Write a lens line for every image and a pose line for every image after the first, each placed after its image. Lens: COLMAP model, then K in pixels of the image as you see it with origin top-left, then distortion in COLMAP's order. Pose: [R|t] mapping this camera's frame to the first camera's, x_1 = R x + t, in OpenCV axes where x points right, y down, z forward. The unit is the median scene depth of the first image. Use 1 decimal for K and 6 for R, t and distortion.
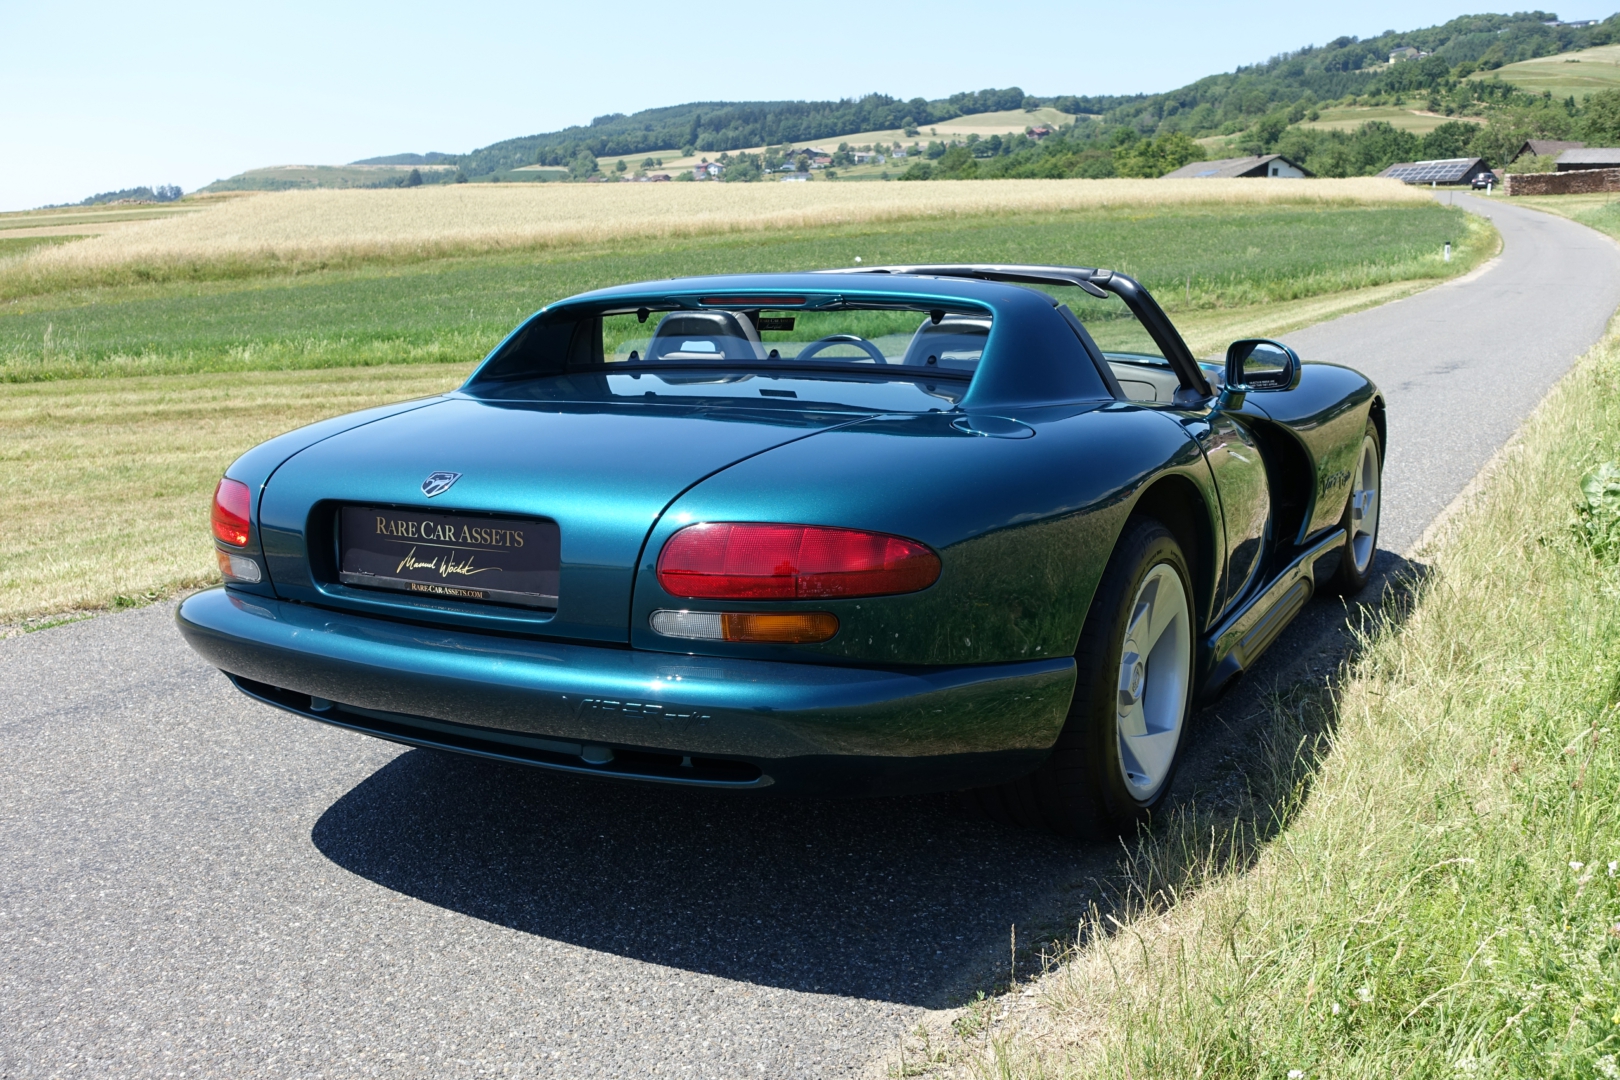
lens RADIAL K [[1515.1, 0, 810.0], [0, 1515.1, 540.0], [0, 0, 1]] dist [-0.021868, -0.004456]
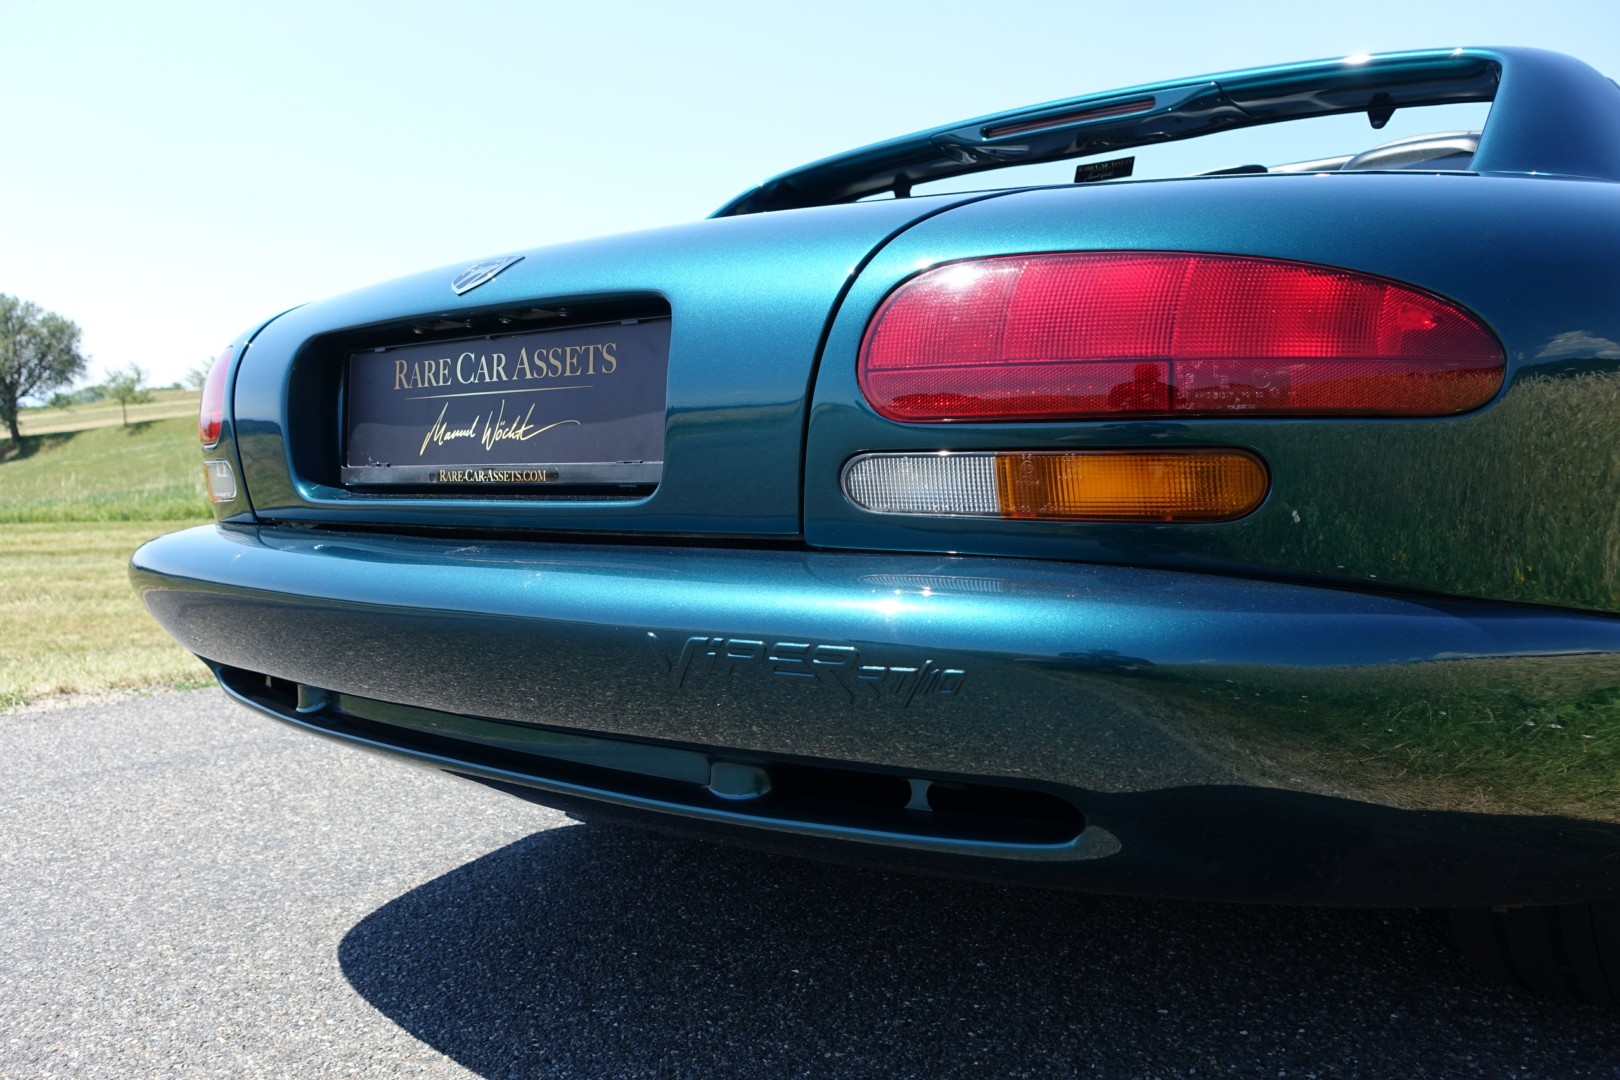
lens RADIAL K [[1515.1, 0, 810.0], [0, 1515.1, 540.0], [0, 0, 1]] dist [-0.021868, -0.004456]
pose [[0.979669, 0.007846, -0.200469, -0.020290], [-0.029005, 0.994276, -0.102829, 0.108036], [0.198514, 0.106553, 0.974289, 0.496954]]
